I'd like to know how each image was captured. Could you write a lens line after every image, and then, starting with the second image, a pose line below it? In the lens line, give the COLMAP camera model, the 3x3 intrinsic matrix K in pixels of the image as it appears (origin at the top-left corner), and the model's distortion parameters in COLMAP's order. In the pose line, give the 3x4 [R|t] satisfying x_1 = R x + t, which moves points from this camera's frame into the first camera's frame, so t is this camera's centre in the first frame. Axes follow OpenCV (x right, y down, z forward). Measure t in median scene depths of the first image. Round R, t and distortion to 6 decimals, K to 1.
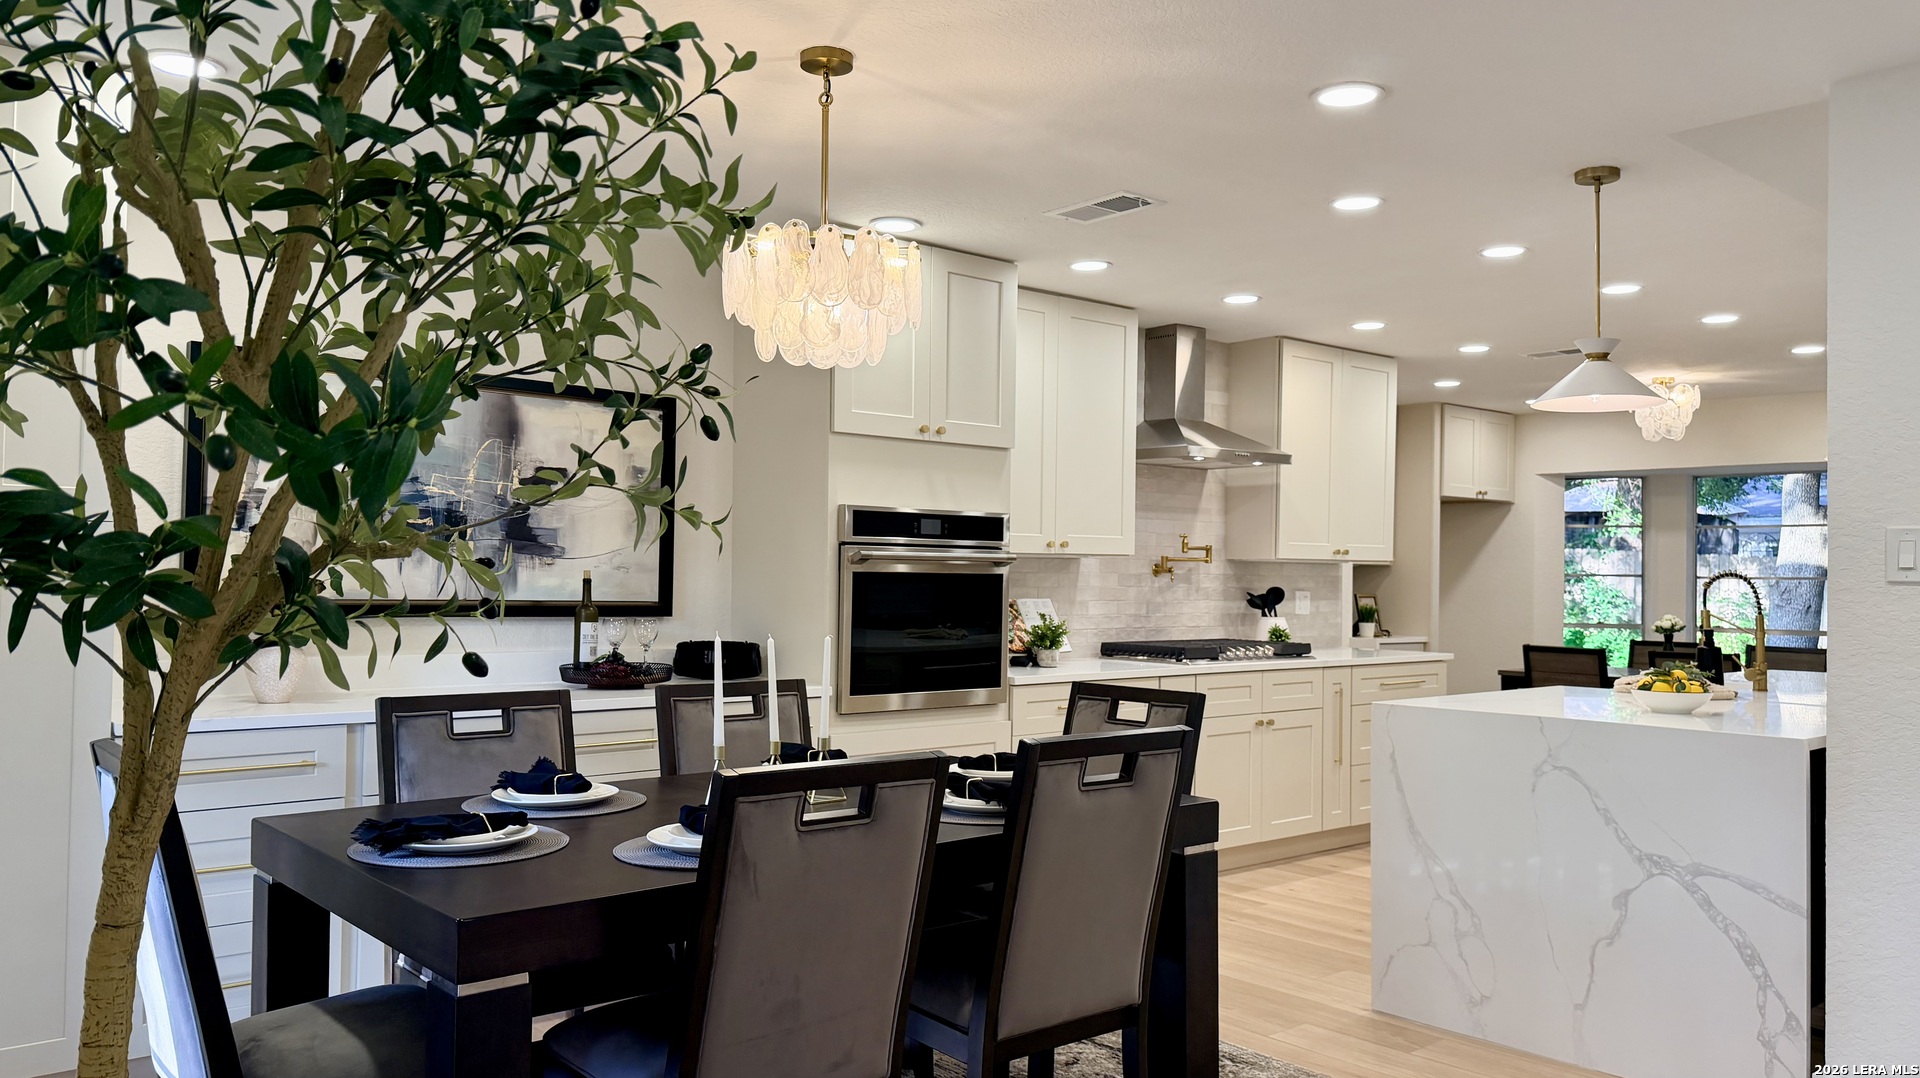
lens RADIAL K [[1399.5, 0, 942.4], [0, 1399.5, 577.7], [0, 0, 1]] dist [0.148579, -0.000080]
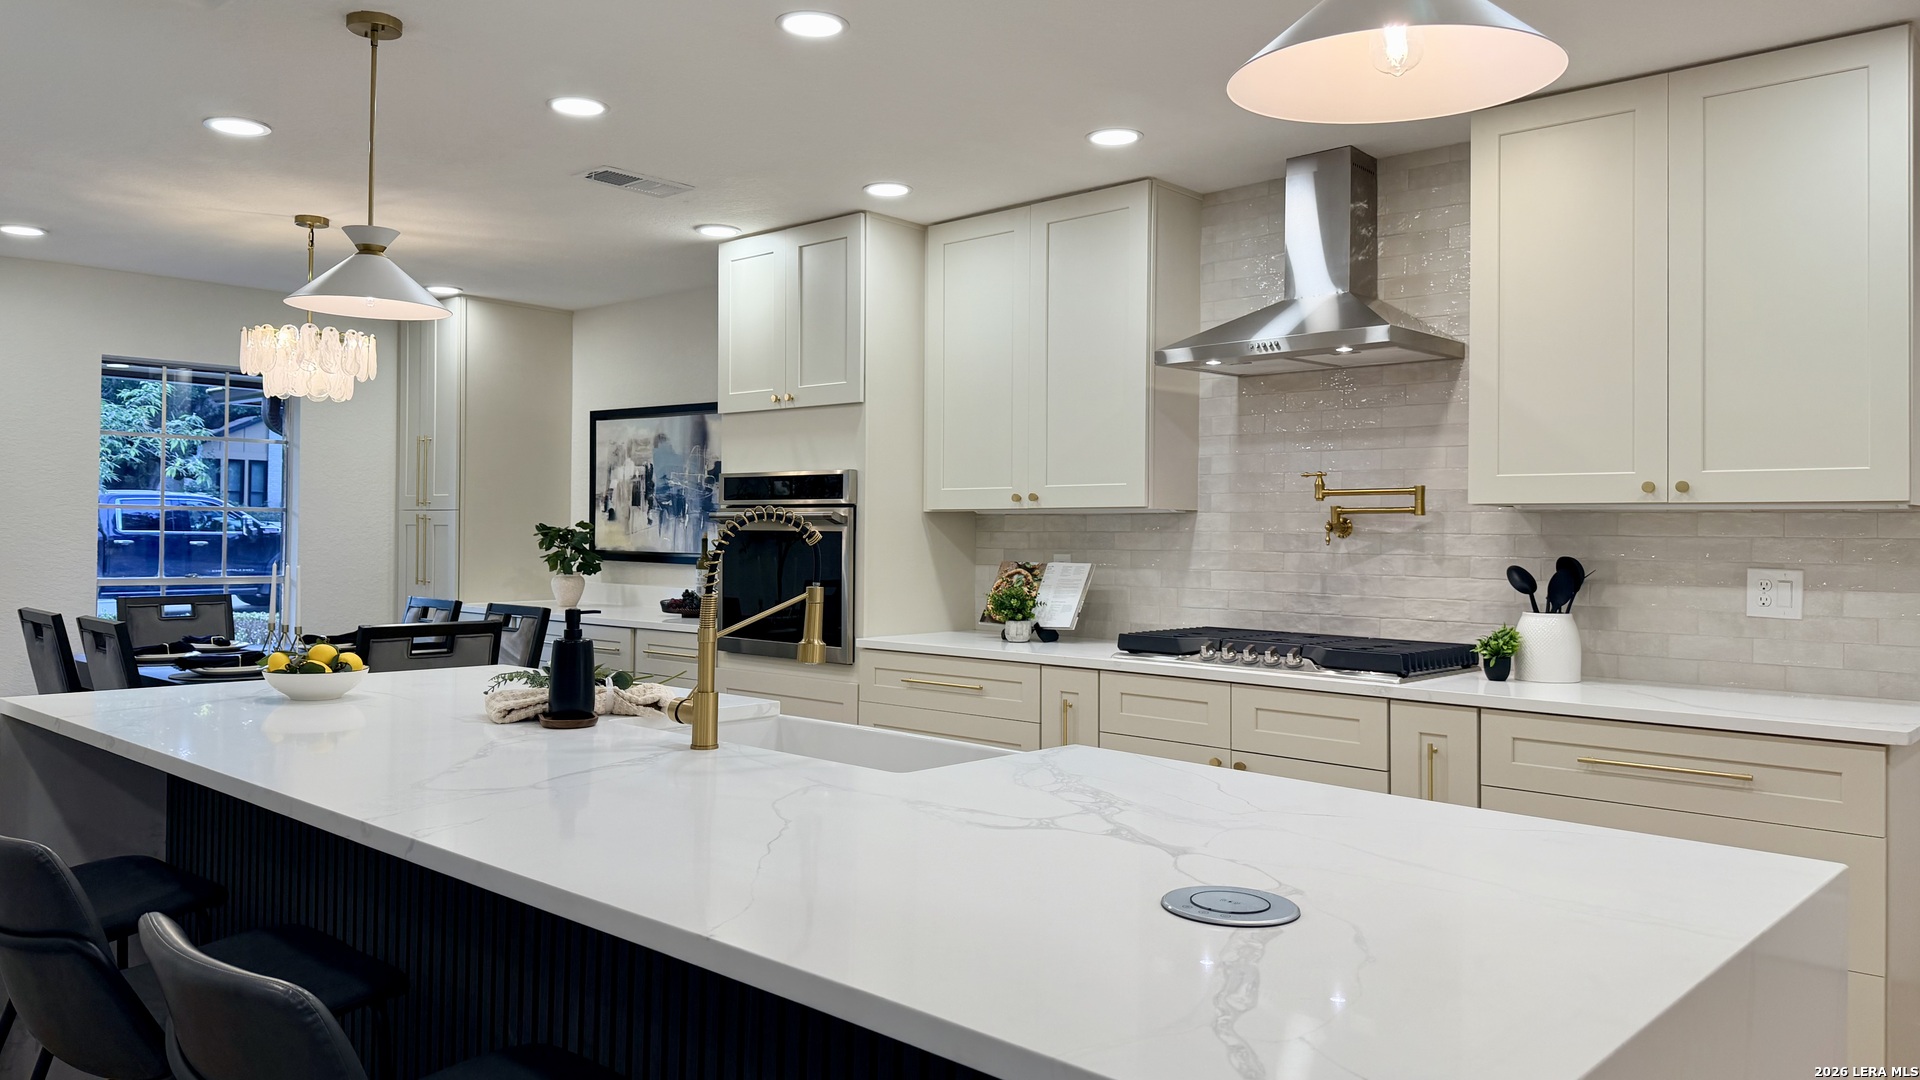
lens RADIAL K [[1362.7, 0, 958.6], [0, 1362.7, 517.1], [0, 0, 1]] dist [0.126624, -0.236119]
pose [[0.116299, -0.023757, -0.992930, 0.985343], [-0.010228, 0.999632, -0.025115, 0.009543], [0.993162, 0.013076, 0.116014, 0.955561]]
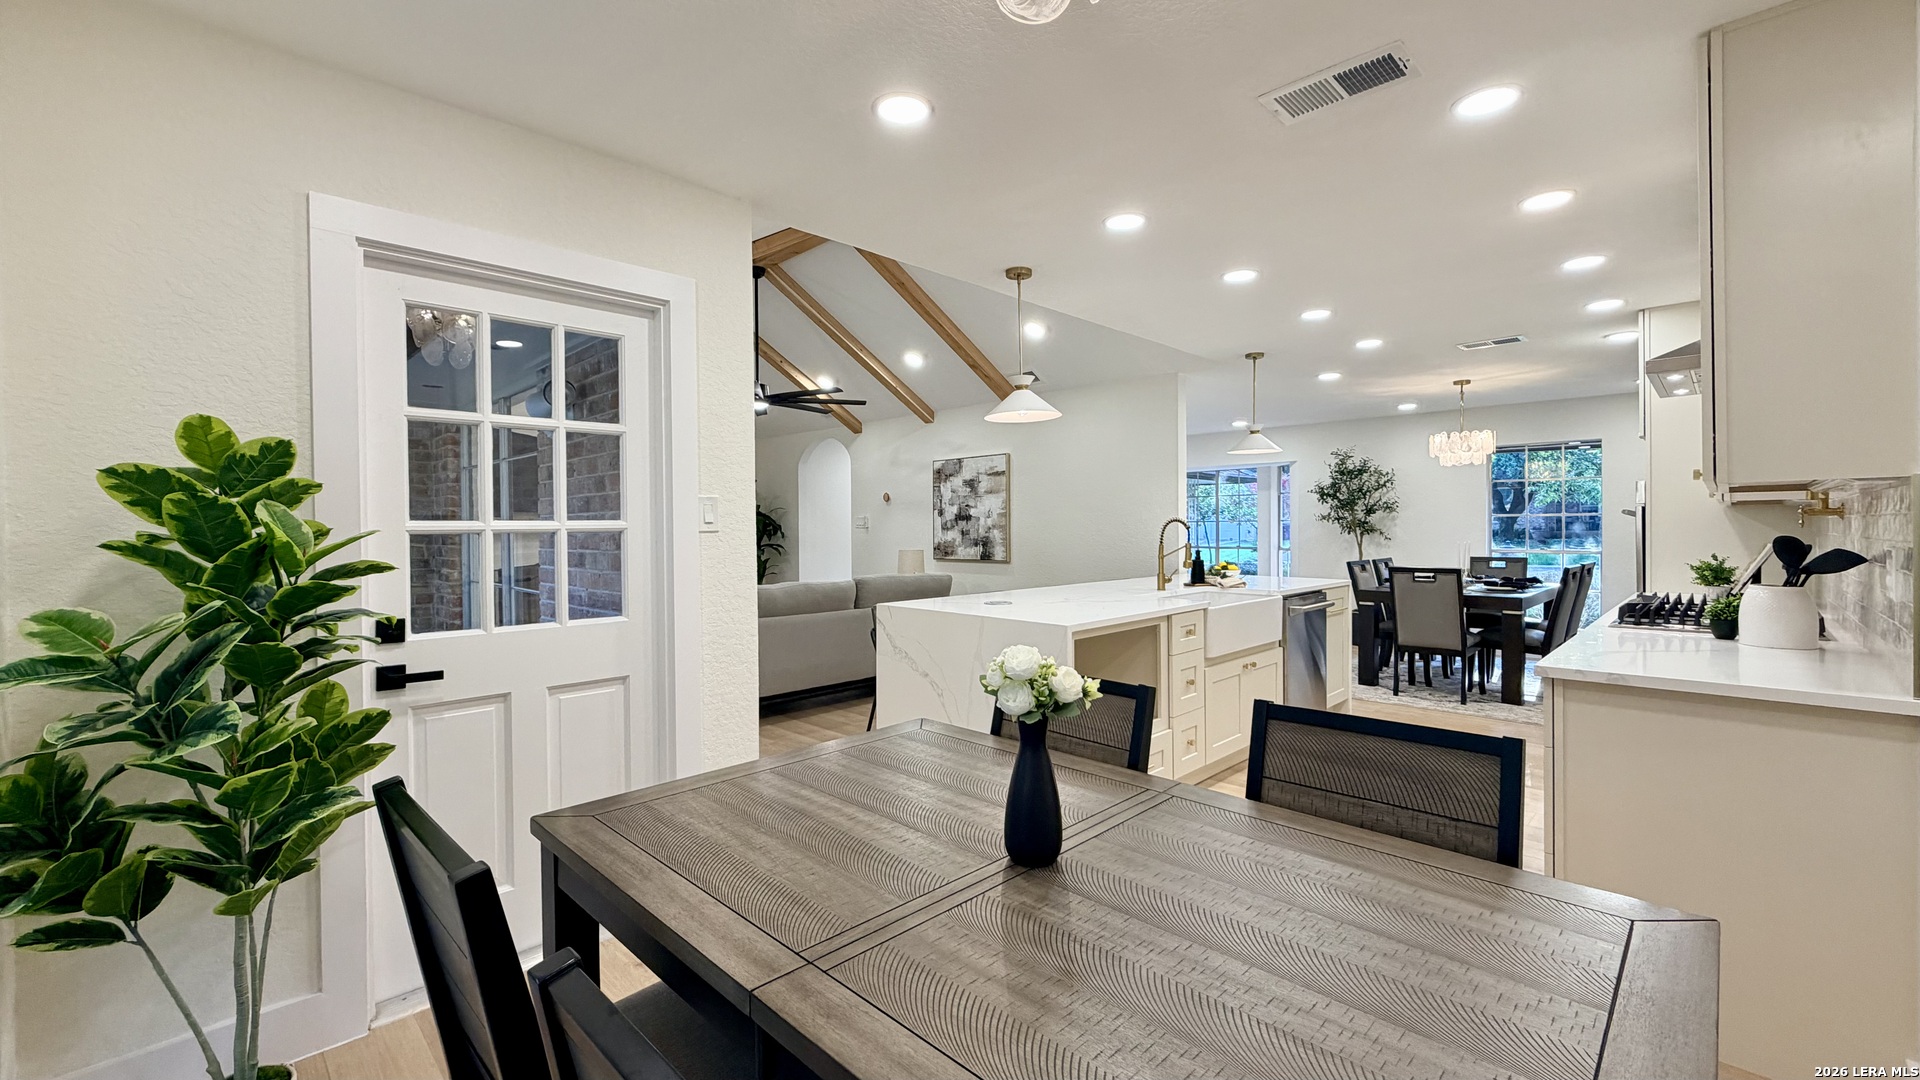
lens RADIAL K [[777.5, 0, 960.0], [0, 777.5, 540.0], [0, 0, 1]] dist [-0.001622, -0.000342]
pose [[-0.996223, -0.003078, -0.086776, 0.826133], [-0.004512, 0.999856, 0.016336, 0.005648], [0.086713, 0.016666, -0.996094, 1.747524]]
